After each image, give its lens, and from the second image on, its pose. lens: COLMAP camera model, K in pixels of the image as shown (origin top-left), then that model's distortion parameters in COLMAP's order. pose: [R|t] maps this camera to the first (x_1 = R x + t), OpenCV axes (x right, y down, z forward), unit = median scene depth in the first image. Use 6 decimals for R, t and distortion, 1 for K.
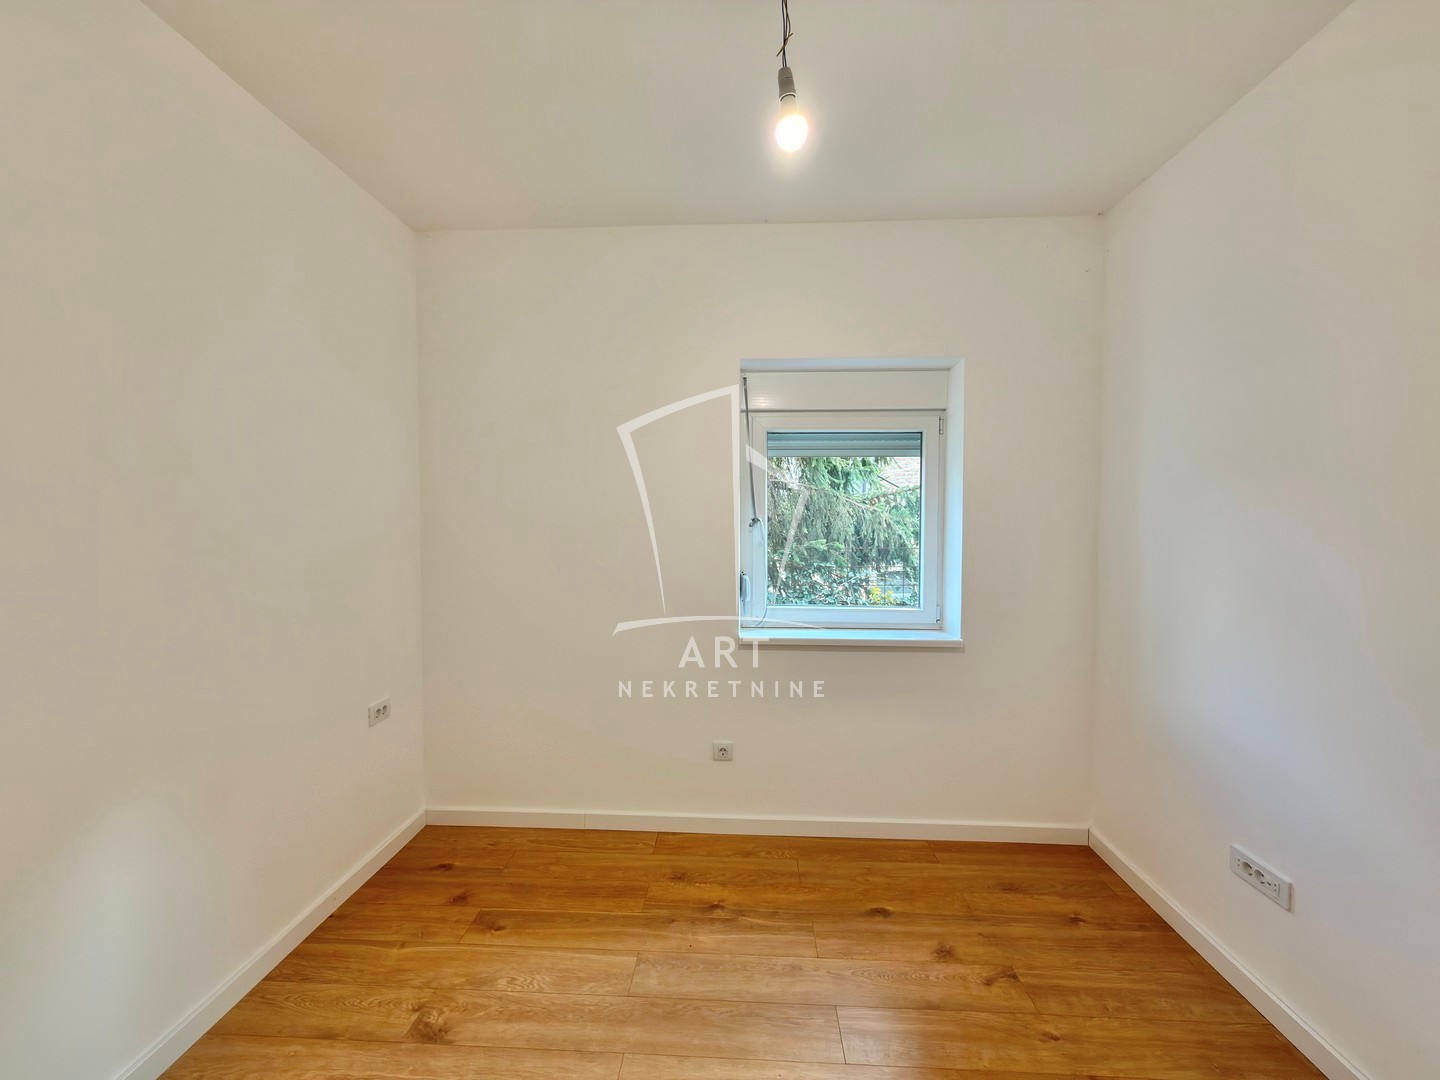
lens RADIAL K [[577.8, 0, 720.5], [0, 577.8, 563.9], [0, 0, 1]] dist [-0.000862, -0.000048]
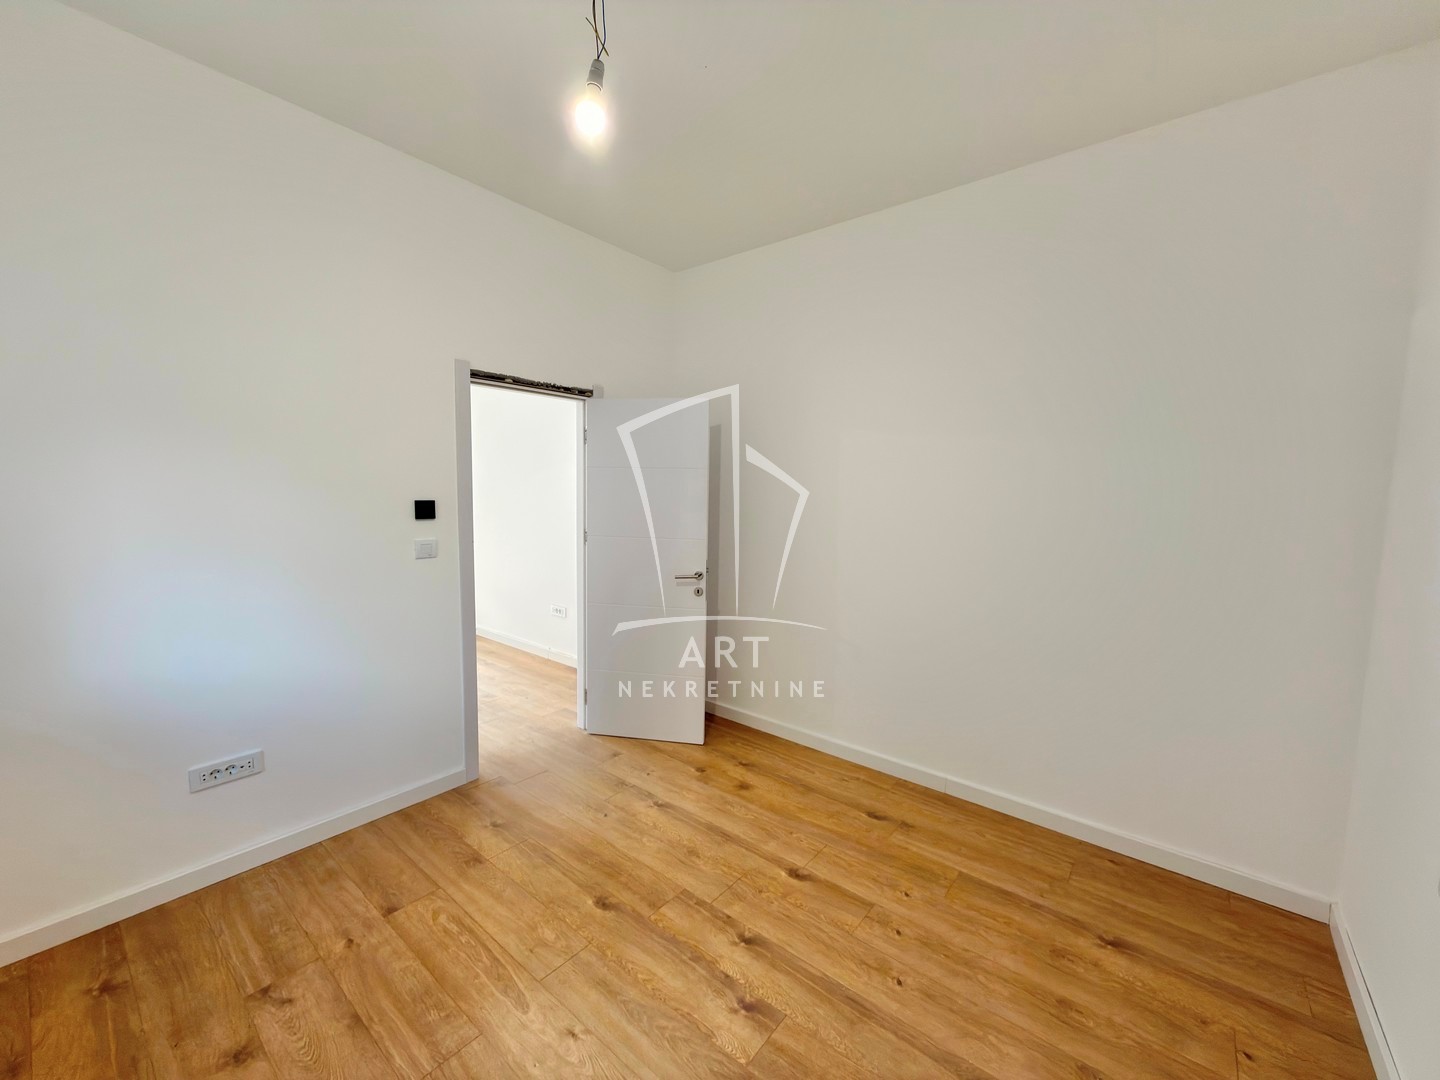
lens RADIAL K [[573.2, 0, 718.5], [0, 573.2, 542.7], [0, 0, 1]] dist [-0.002090, 0.000005]
pose [[-0.800534, -0.046995, 0.597442, -0.543178], [0.047274, 0.988862, 0.141129, -0.040987], [-0.597420, 0.141222, -0.789396, 1.225656]]
